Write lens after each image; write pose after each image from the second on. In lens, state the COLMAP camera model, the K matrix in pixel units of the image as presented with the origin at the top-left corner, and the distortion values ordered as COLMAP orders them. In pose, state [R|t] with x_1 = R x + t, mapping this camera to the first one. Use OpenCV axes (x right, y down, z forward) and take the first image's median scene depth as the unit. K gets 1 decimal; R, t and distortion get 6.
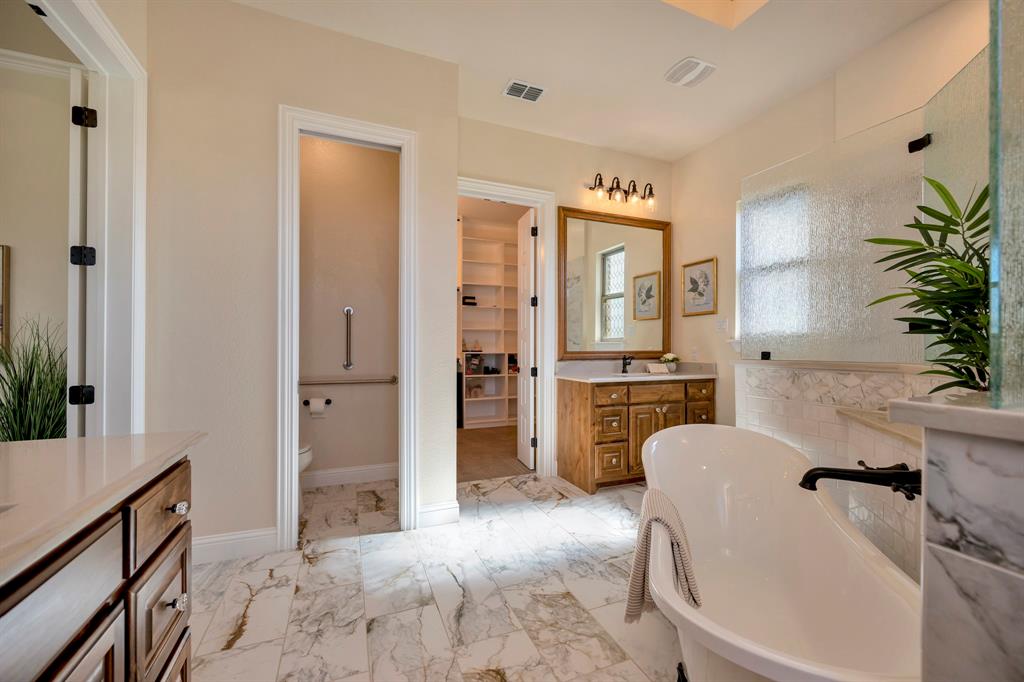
lens RADIAL K [[411.0, 0, 501.6], [0, 411.0, 334.8], [0, 0, 1]] dist [-0.000144, -0.001127]
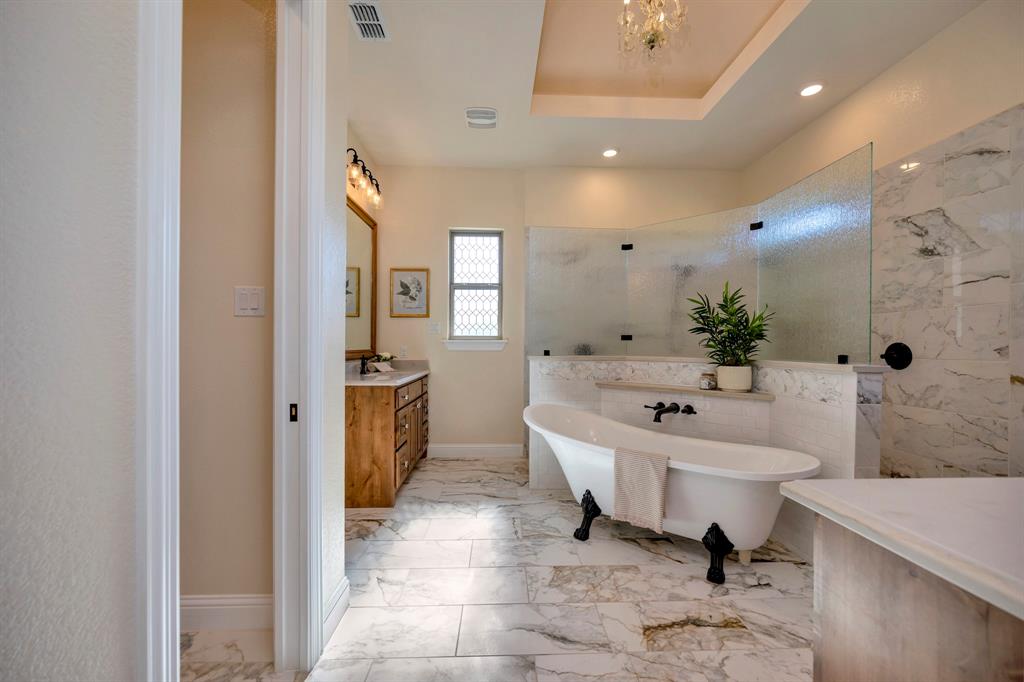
lens RADIAL K [[411.0, 0, 512.1], [0, 411.0, 335.5], [0, 0, 1]] dist [-0.000144, -0.001127]
pose [[0.321991, 0.021908, 0.946489, -0.908039], [-0.032693, 0.999393, -0.012011, 0.011577], [-0.946178, -0.027076, 0.322512, 0.729967]]
